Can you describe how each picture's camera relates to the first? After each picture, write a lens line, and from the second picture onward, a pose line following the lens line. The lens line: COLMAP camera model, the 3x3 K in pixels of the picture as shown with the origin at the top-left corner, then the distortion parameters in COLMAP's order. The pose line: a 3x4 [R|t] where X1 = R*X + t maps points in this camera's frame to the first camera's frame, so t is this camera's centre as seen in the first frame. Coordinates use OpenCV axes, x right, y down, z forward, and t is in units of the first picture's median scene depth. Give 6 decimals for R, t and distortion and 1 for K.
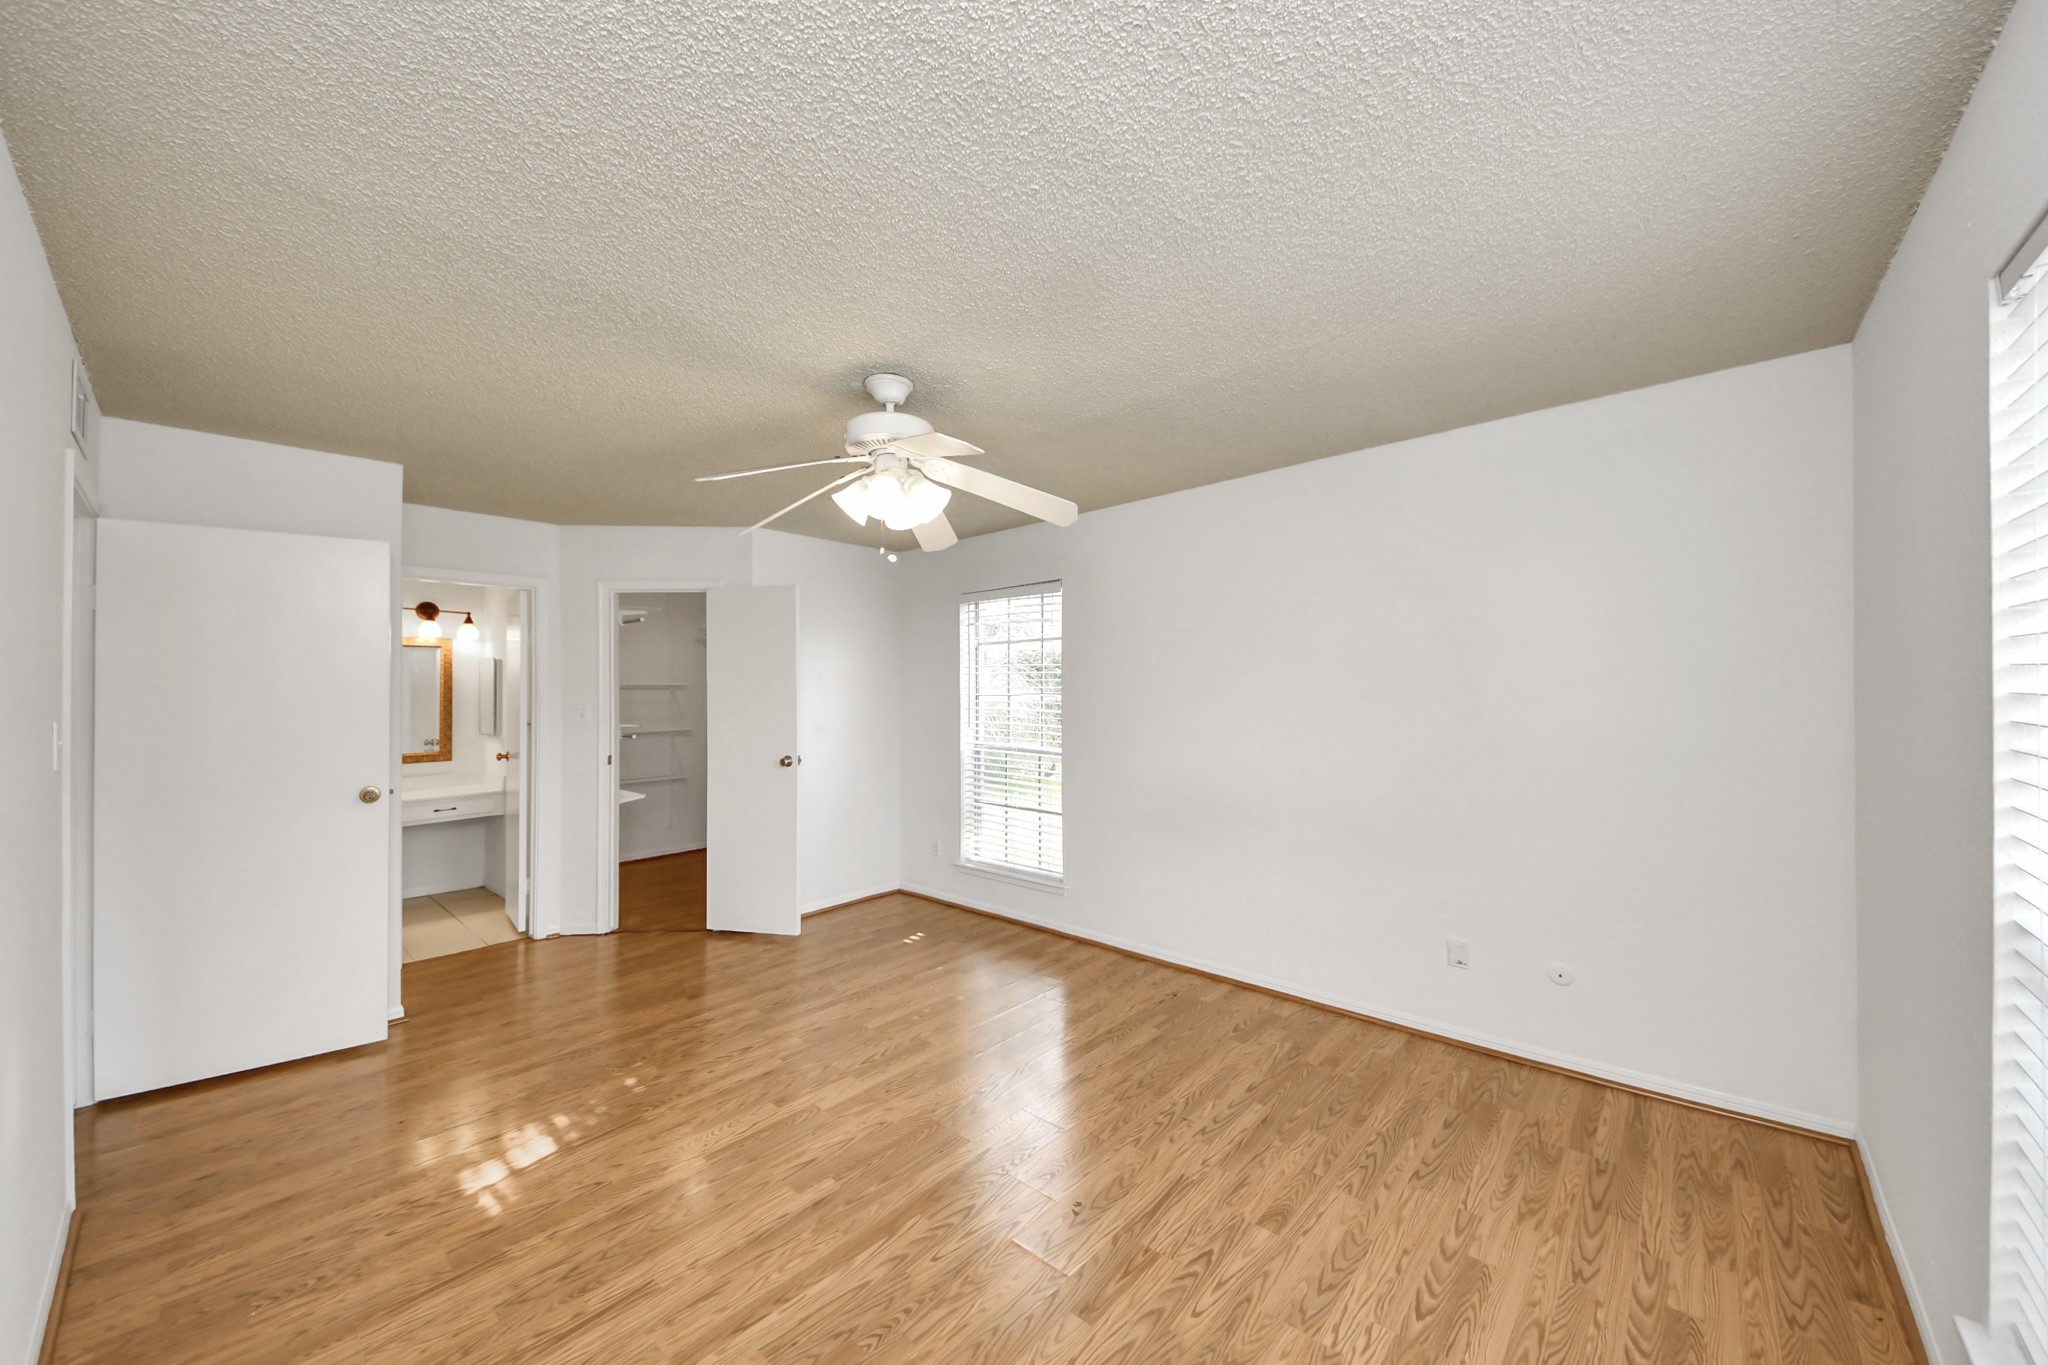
lens RADIAL K [[747.3, 0, 1028.9], [0, 747.3, 694.6], [0, 0, 1]] dist [0.000743, -0.004168]
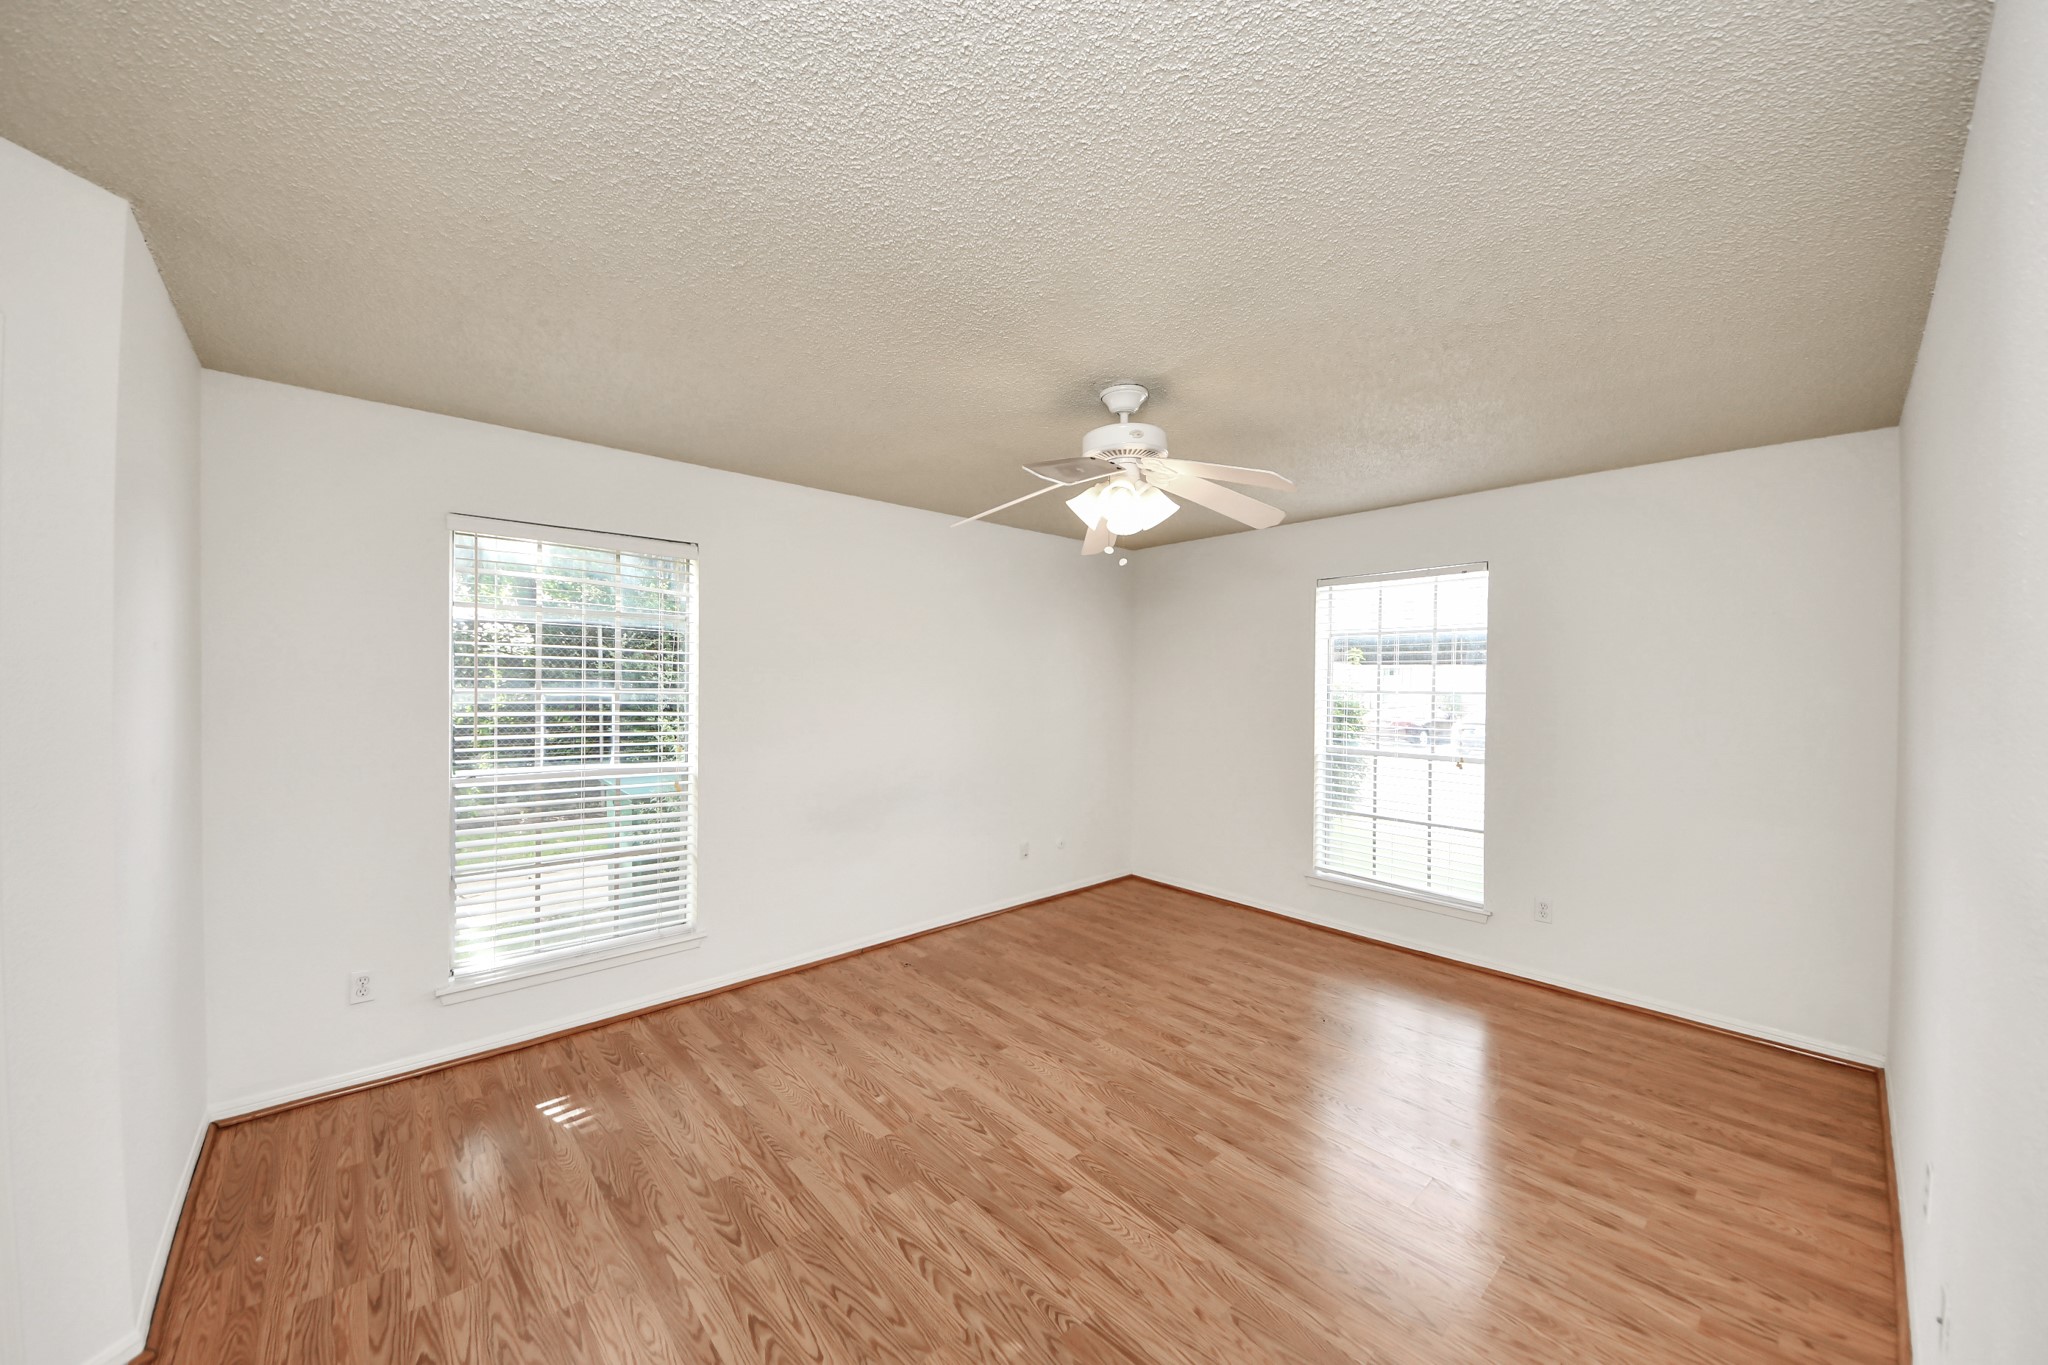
lens RADIAL K [[747.3, 0, 1018.6], [0, 747.3, 679.3], [0, 0, 1]] dist [0.000743, -0.004168]
pose [[0.095163, 0.010076, 0.995411, -1.105225], [0.001699, 0.999946, -0.010285, -0.002403], [-0.995460, 0.002670, 0.095140, 0.925416]]
